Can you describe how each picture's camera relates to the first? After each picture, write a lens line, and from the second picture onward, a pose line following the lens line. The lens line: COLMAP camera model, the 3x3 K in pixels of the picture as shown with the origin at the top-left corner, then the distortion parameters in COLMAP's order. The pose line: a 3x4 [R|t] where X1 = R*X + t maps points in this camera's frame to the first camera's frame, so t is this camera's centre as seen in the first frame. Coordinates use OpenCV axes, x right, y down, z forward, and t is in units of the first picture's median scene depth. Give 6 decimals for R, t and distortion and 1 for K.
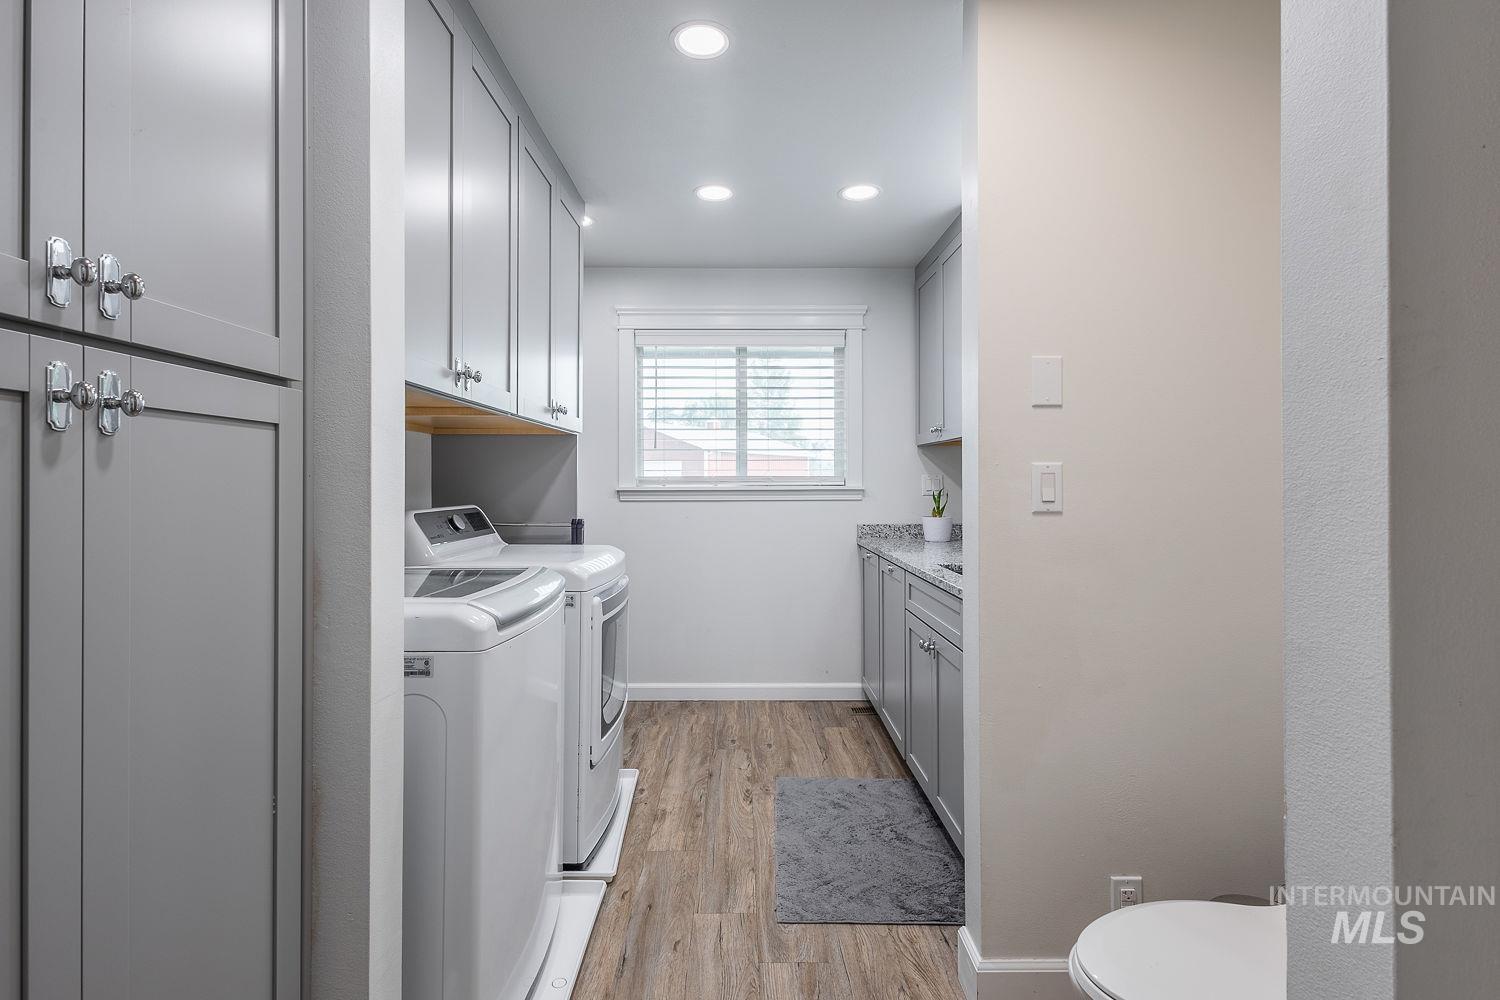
lens RADIAL K [[699.5, 0, 748.8], [0, 699.5, 488.9], [0, 0, 1]] dist [0.004465, -0.000728]
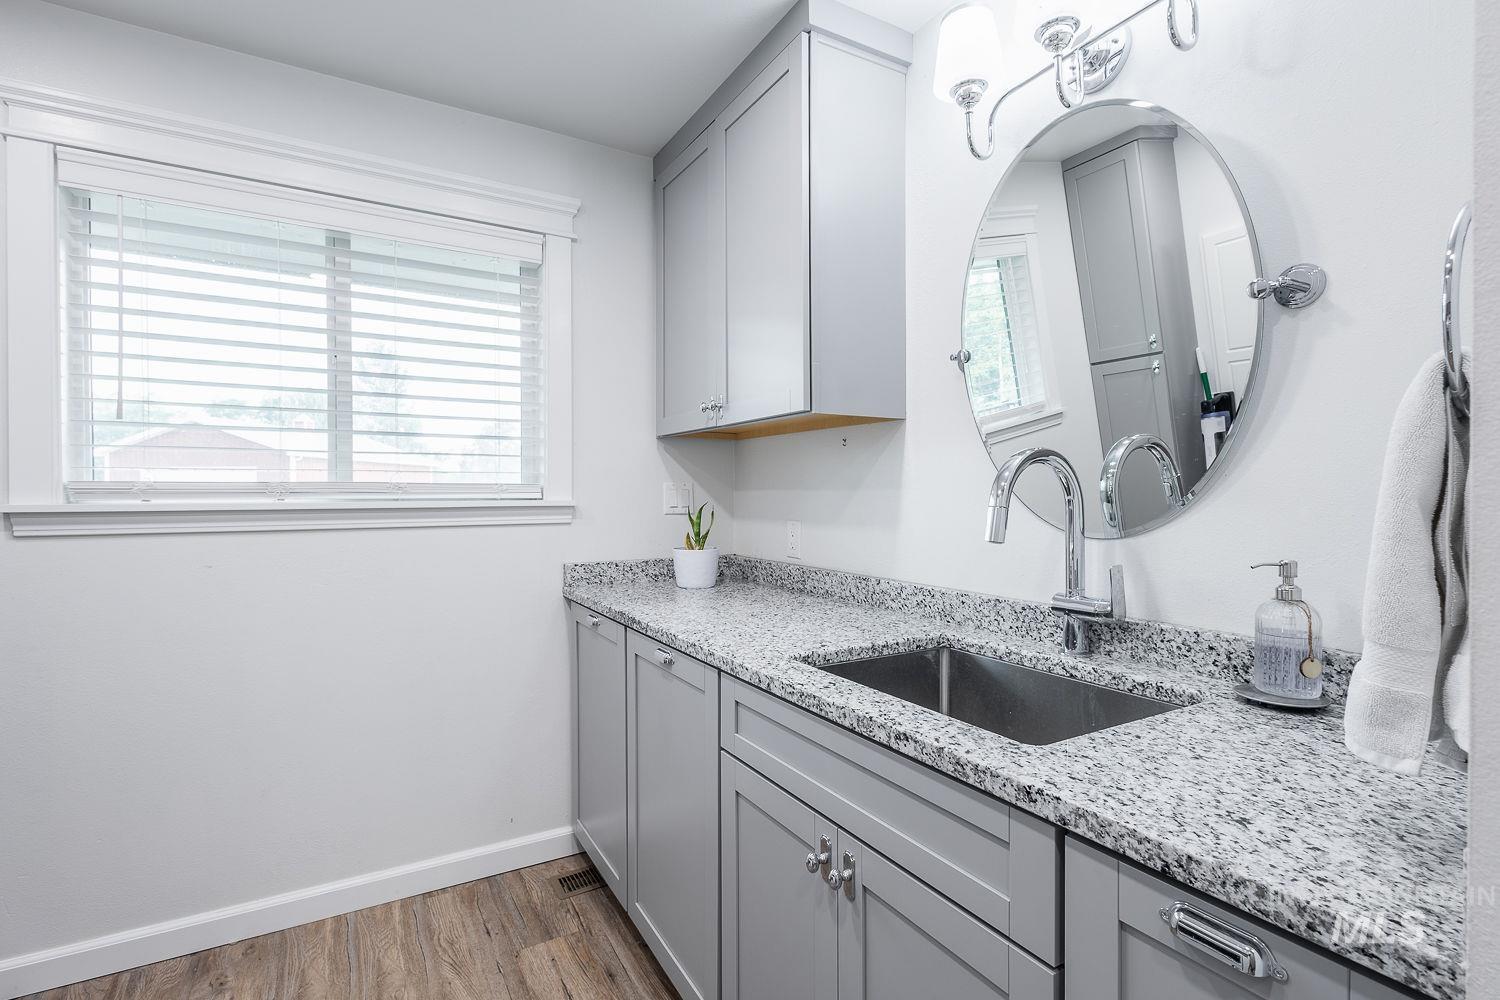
lens RADIAL K [[699.5, 0, 743.6], [0, 699.5, 501.6], [0, 0, 1]] dist [0.004465, -0.000728]
pose [[0.874194, -0.004135, 0.485559, -0.001001], [0.004342, 0.999990, 0.000697, -0.002347], [-0.485557, 0.001499, 0.874204, 0.404911]]
